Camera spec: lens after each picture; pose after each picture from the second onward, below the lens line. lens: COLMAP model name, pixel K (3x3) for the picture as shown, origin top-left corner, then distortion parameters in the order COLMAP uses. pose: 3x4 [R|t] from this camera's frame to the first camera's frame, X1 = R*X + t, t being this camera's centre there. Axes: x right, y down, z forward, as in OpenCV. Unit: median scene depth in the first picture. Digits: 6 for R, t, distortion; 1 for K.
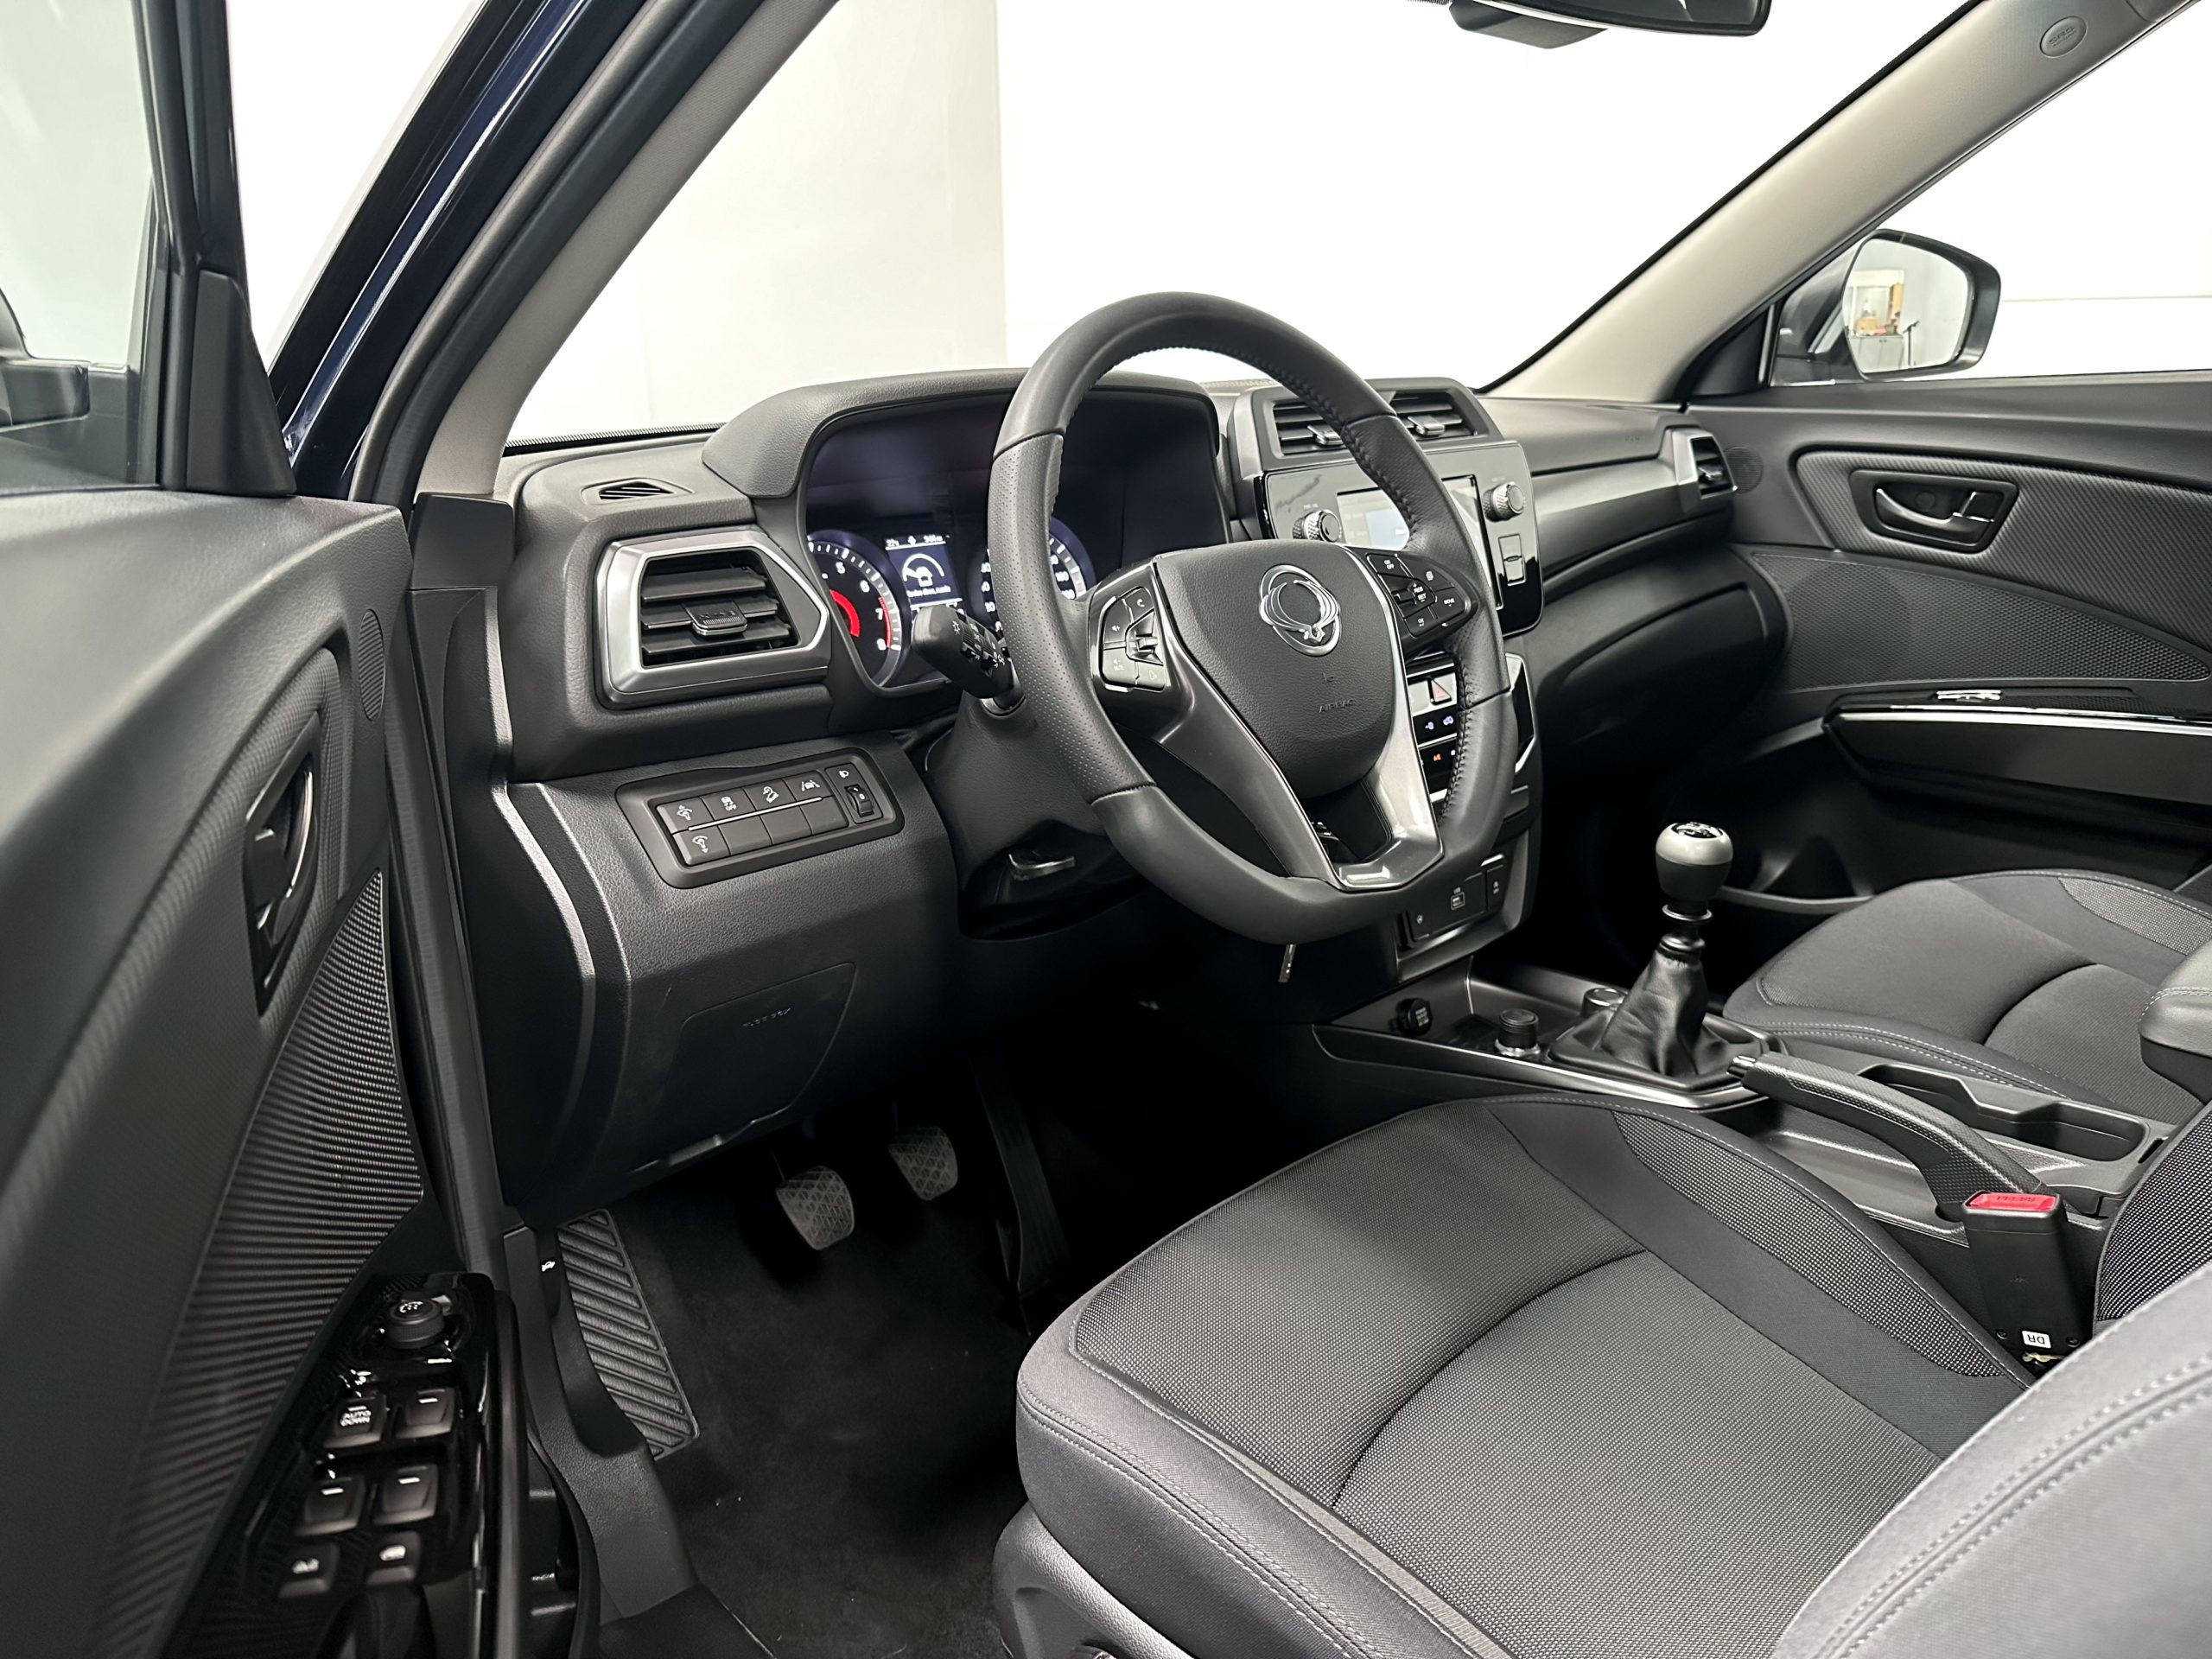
lens RADIAL K [[1525.4, 0, 1106.0], [0, 1525.4, 829.5], [0, 0, 1]] dist [0.055469, -0.101732]
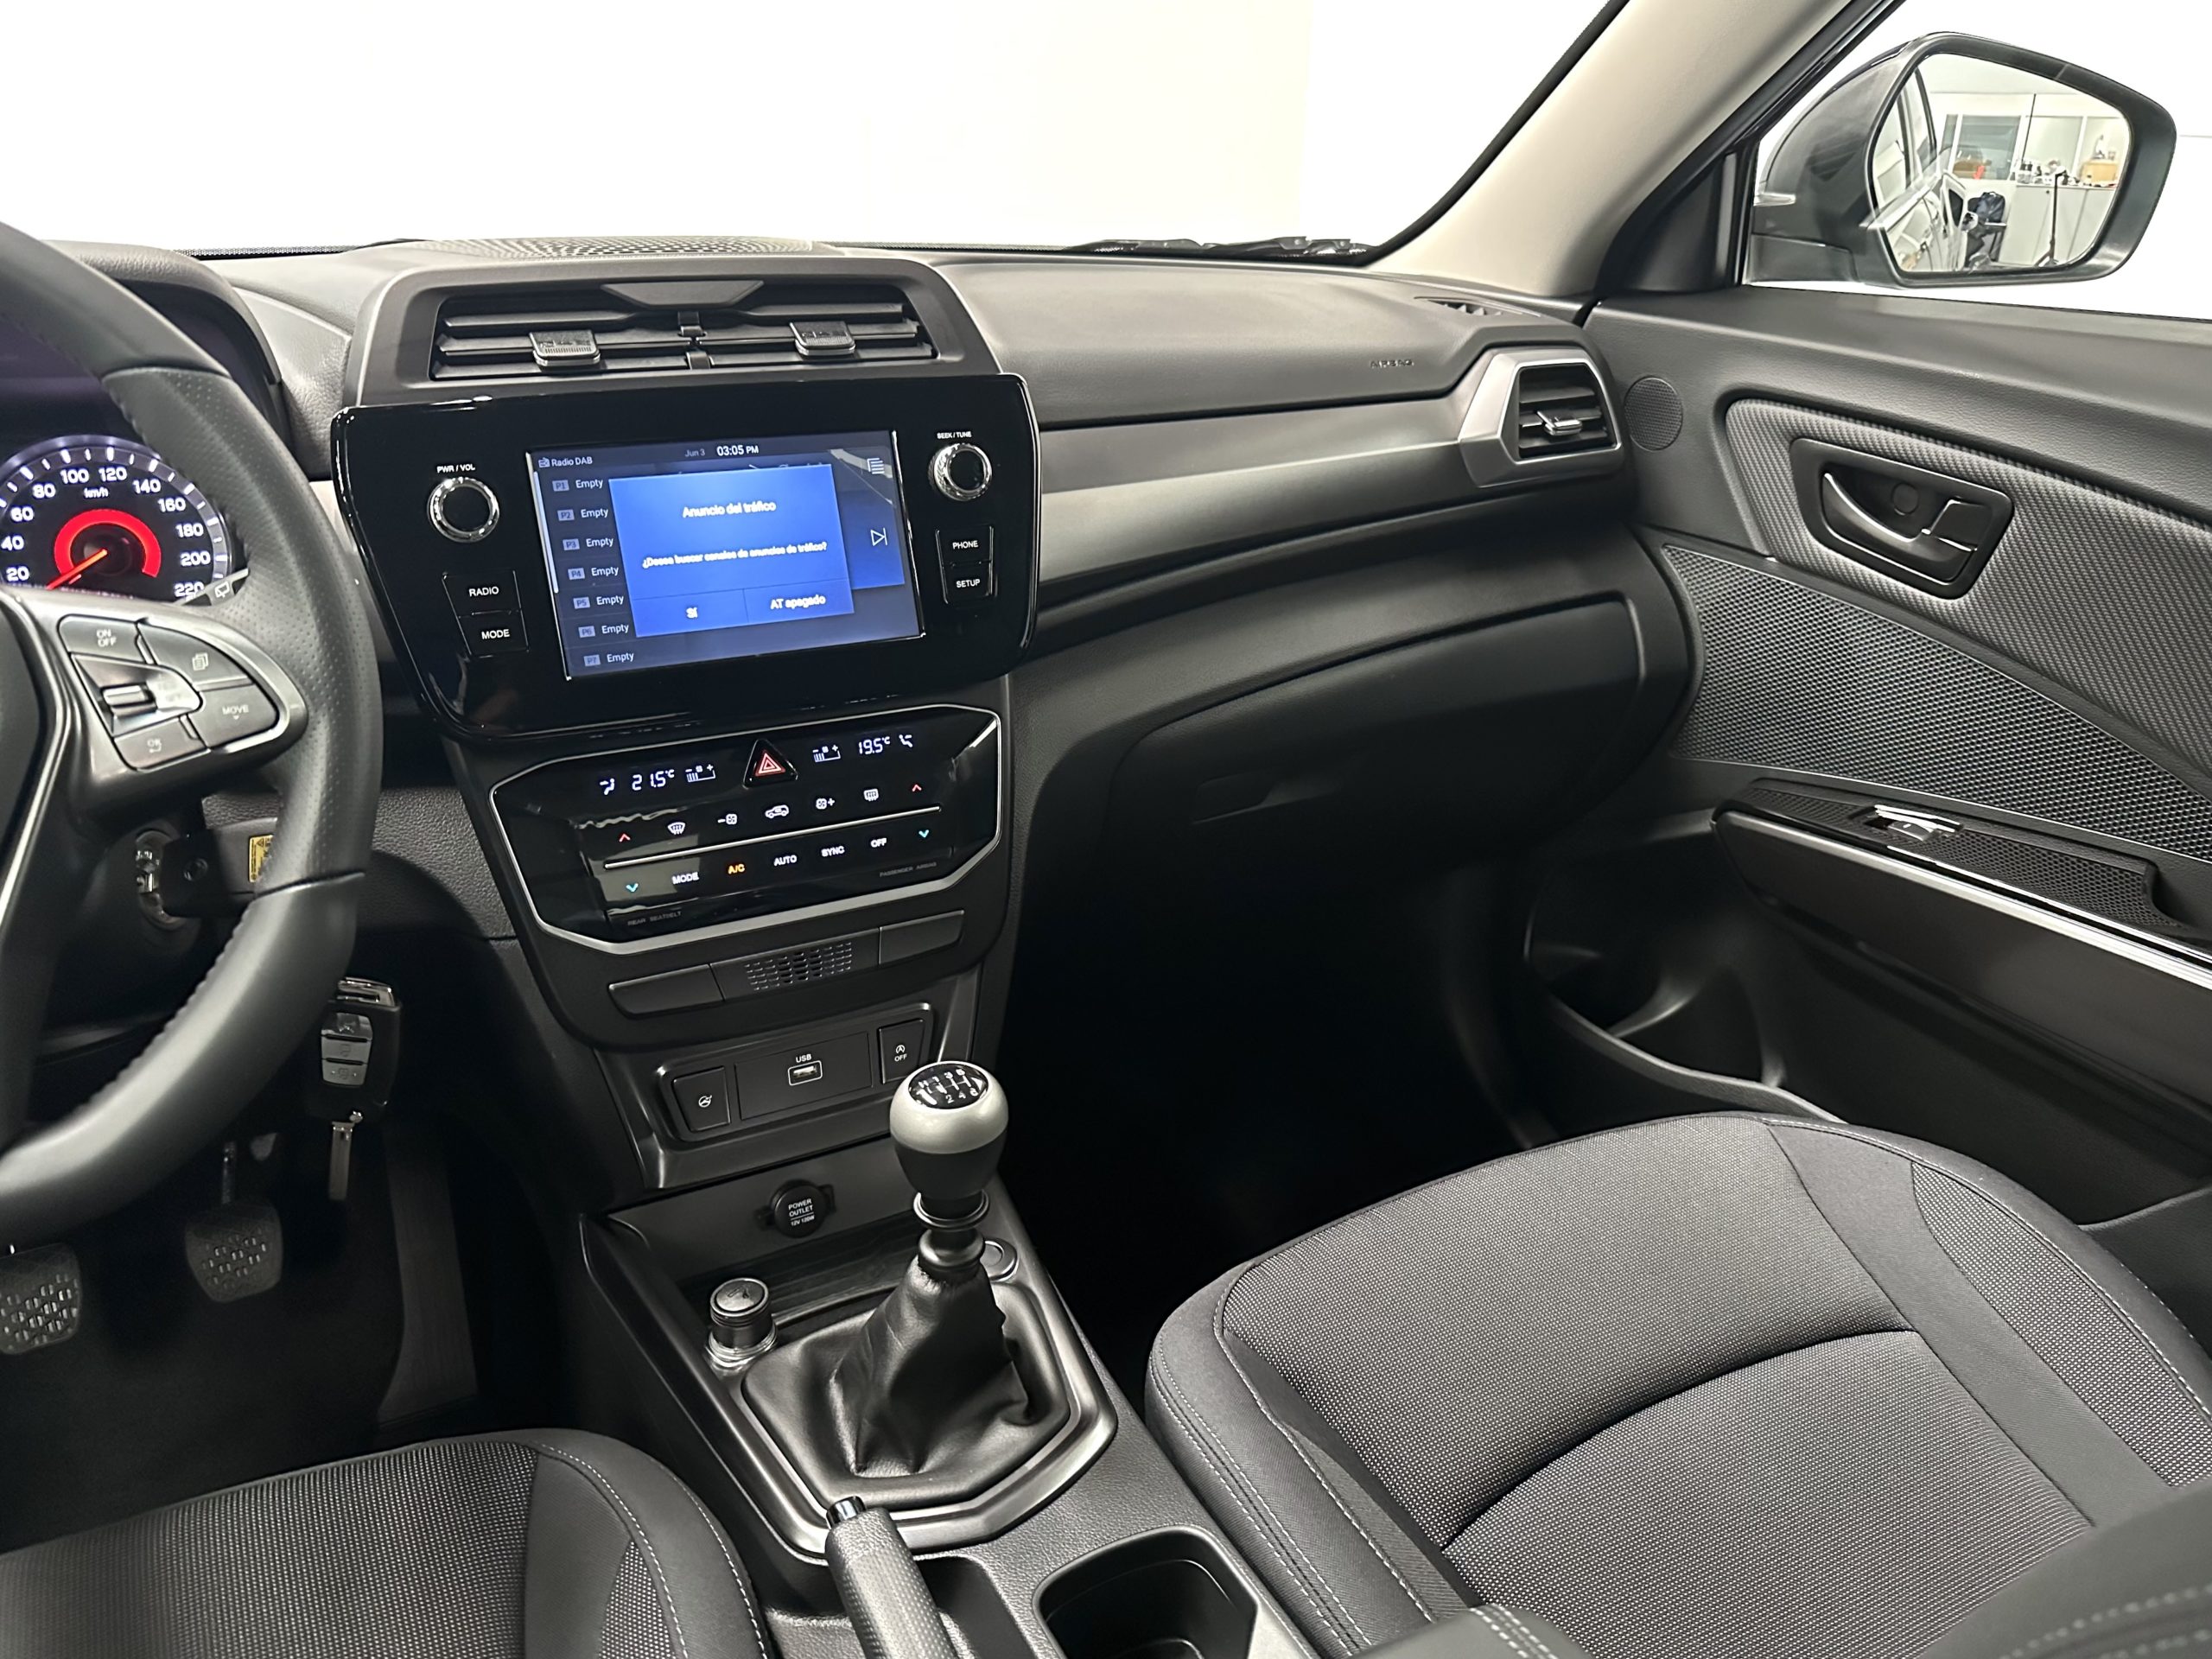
lens RADIAL K [[1565.2, 0, 1145.9], [0, 1565.2, 829.1], [0, 0, 1]] dist [0.138322, -0.228590]
pose [[0.965418, 0.149020, -0.213917, 0.519213], [-0.122451, 0.983582, 0.132563, -0.172078], [0.230159, -0.101785, 0.967815, 0.386788]]
